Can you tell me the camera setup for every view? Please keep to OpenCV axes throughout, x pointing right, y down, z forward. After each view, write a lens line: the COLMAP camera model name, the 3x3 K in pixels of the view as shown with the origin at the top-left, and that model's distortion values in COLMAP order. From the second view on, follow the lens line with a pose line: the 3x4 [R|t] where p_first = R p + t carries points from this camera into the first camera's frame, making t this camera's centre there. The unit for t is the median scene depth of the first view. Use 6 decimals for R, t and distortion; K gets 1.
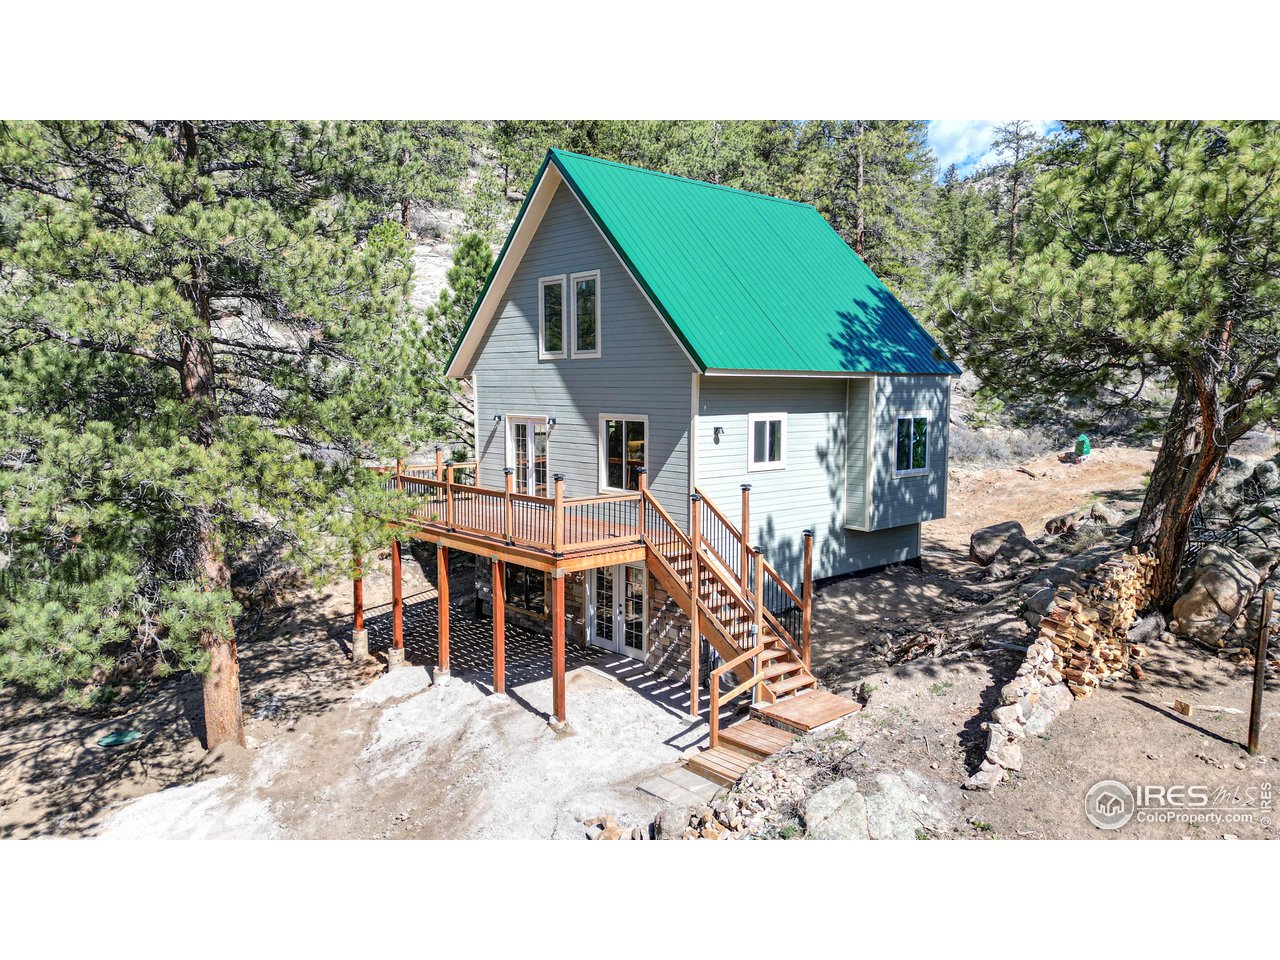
lens RADIAL K [[929.9, 0, 642.0], [0, 929.9, 485.8], [0, 0, 1]] dist [0.061732, -0.069725]
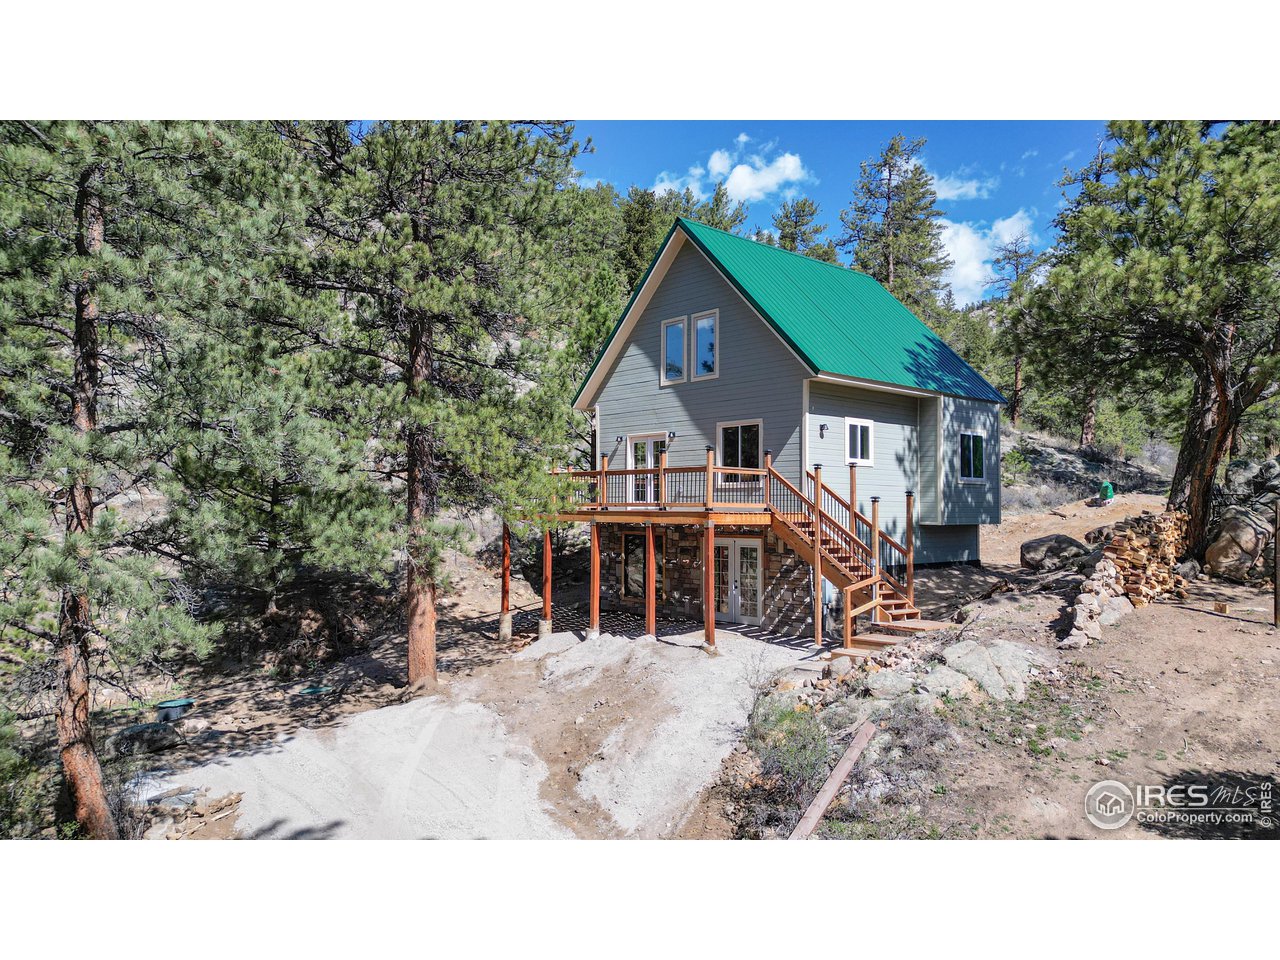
lens RADIAL K [[929.9, 0, 637.3], [0, 929.9, 479.2], [0, 0, 1]] dist [0.061732, -0.069725]
pose [[0.999985, 0.004246, -0.003406, -0.152754], [-0.004681, 0.990146, -0.139962, 0.174220], [0.002778, 0.139976, 0.990151, -0.208829]]
